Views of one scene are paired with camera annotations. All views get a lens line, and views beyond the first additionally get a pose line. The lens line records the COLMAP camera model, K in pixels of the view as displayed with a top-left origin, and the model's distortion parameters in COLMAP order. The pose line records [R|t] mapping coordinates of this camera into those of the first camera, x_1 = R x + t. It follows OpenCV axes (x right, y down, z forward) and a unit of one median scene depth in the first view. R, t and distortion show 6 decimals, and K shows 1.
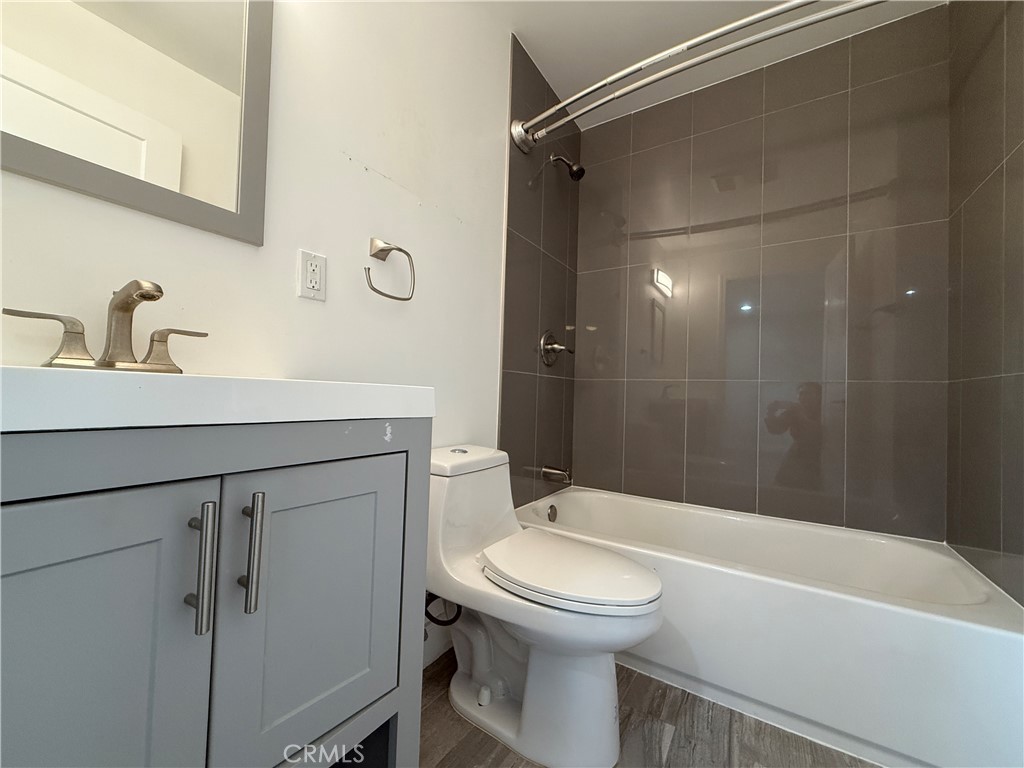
lens RADIAL K [[406.5, 0, 510.3], [0, 406.5, 382.9], [0, 0, 1]] dist [-0.001864, 0.000509]
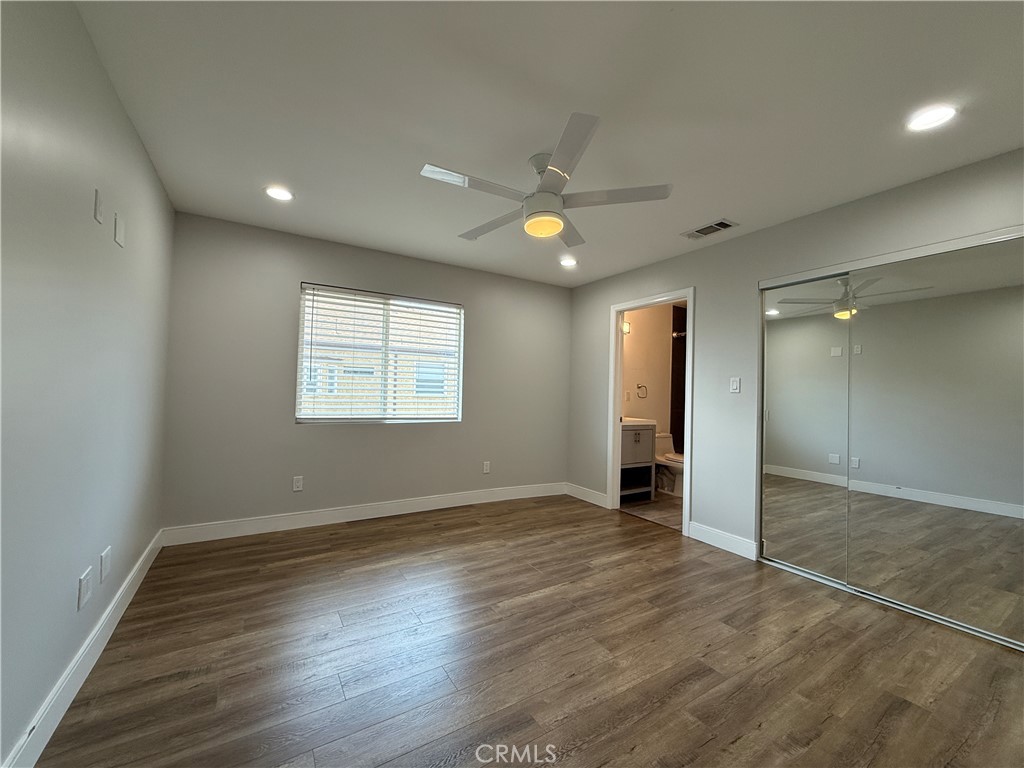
lens RADIAL K [[406.5, 0, 507.2], [0, 406.5, 385.6], [0, 0, 1]] dist [-0.001864, 0.000509]
pose [[0.905208, -0.014513, -0.424720, 0.265403], [0.013132, 0.999895, -0.006178, -0.331866], [0.424765, 0.000015, 0.905303, -3.697099]]
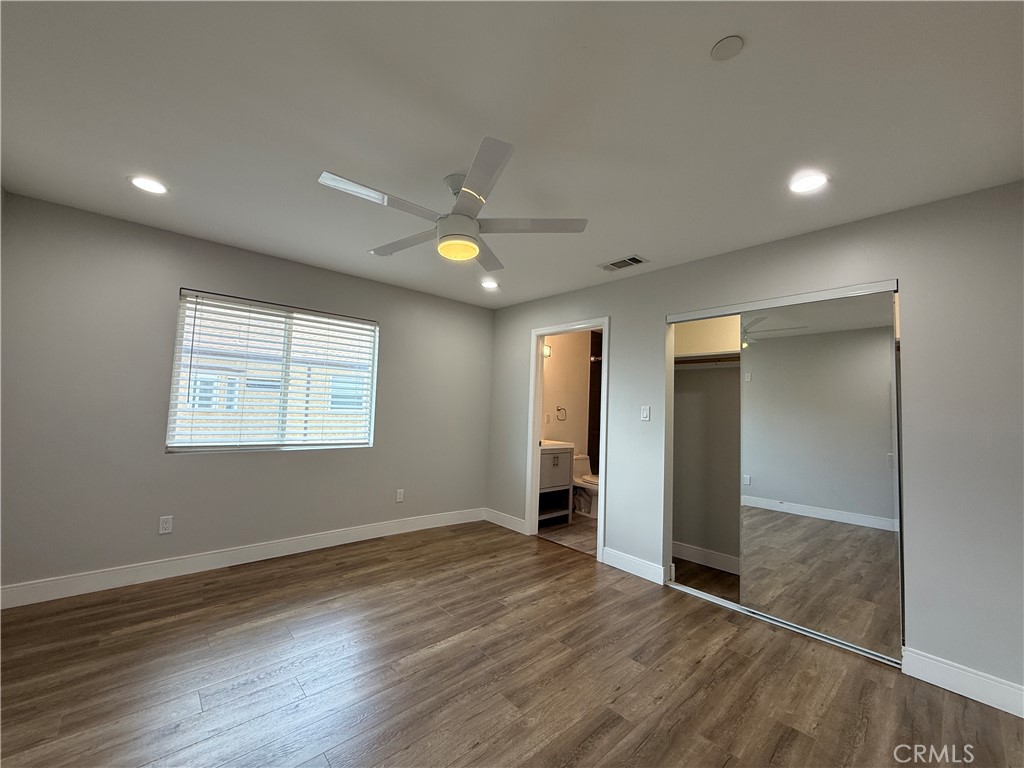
lens RADIAL K [[406.5, 0, 506.8], [0, 406.5, 386.6], [0, 0, 1]] dist [-0.001864, 0.000509]
pose [[0.966277, -0.009130, -0.257345, 0.289191], [-0.000563, 0.999294, -0.037563, -0.411110], [0.257506, 0.036441, 0.965589, -3.567361]]
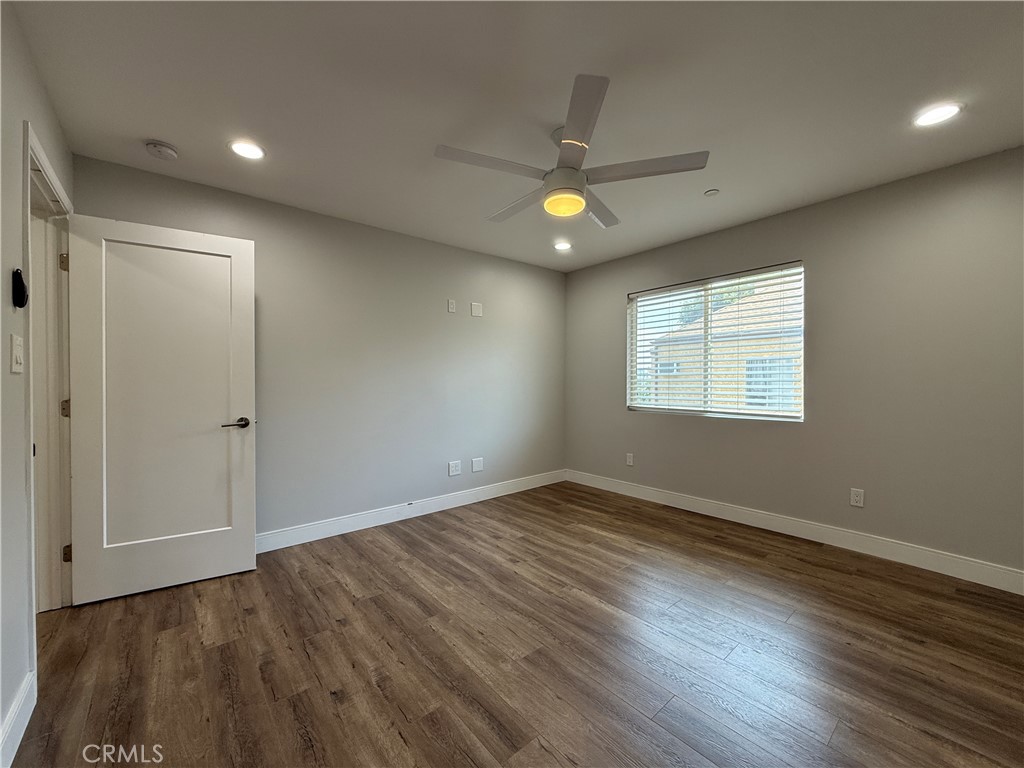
lens RADIAL K [[406.5, 0, 509.1], [0, 406.5, 384.1], [0, 0, 1]] dist [-0.001864, 0.000509]
pose [[-0.284402, -0.022783, -0.958434, 1.396116], [0.017999, 0.999414, -0.029099, -0.243733], [0.958536, -0.025527, -0.283826, -1.675462]]
